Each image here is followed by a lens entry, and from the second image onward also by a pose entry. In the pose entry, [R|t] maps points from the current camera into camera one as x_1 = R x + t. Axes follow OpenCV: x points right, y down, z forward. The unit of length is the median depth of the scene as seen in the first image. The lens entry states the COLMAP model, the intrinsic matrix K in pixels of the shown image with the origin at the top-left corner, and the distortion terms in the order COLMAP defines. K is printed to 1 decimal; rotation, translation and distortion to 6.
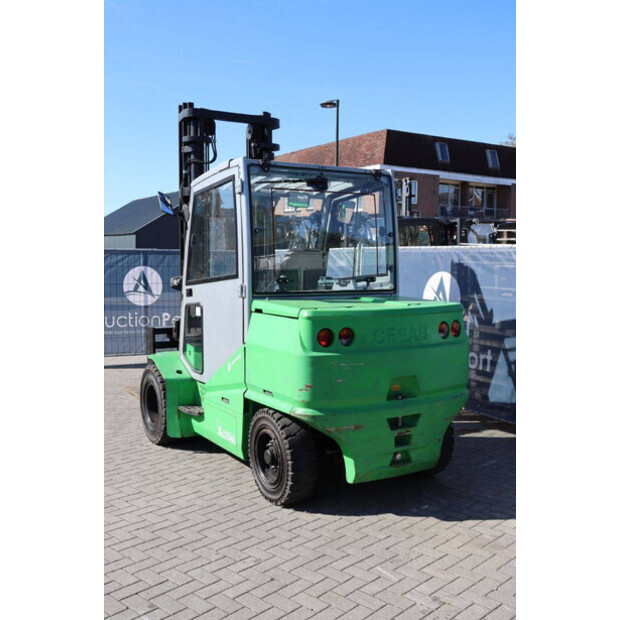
lens RADIAL K [[702.8, 0, 307.5], [0, 702.8, 309.7], [0, 0, 1]] dist [-0.057144, 0.000000]
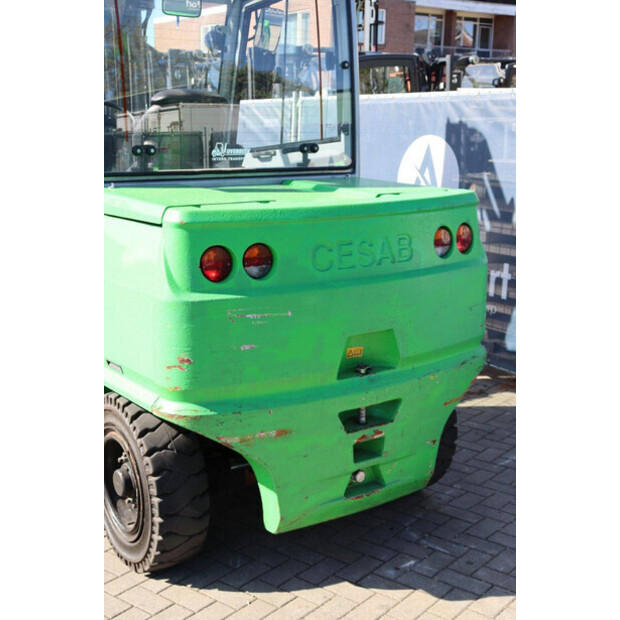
lens RADIAL K [[899.7, 0, 308.9], [0, 899.7, 309.3], [0, 0, 1]] dist [0.067689, 0.000000]
pose [[0.997187, -0.018854, 0.072547, 0.041287], [0.009304, 0.991498, 0.129786, -0.010856], [-0.074377, -0.128746, 0.988884, 0.325353]]
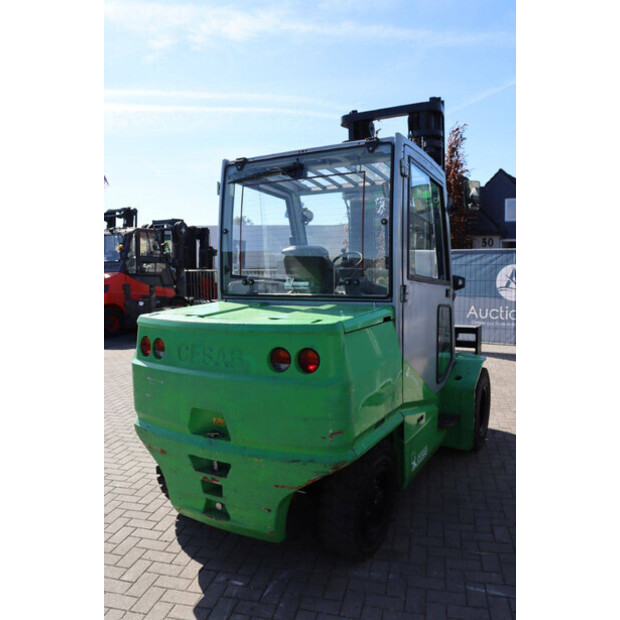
lens RADIAL K [[502.8, 0, 308.9], [0, 502.8, 314.7], [0, 0, 1]] dist [-0.114501, 0.043251]
pose [[0.485156, 0.074713, -0.871230, 0.651980], [-0.038886, 0.997201, 0.063861, -0.048686], [0.873563, 0.002896, 0.486703, 0.811438]]
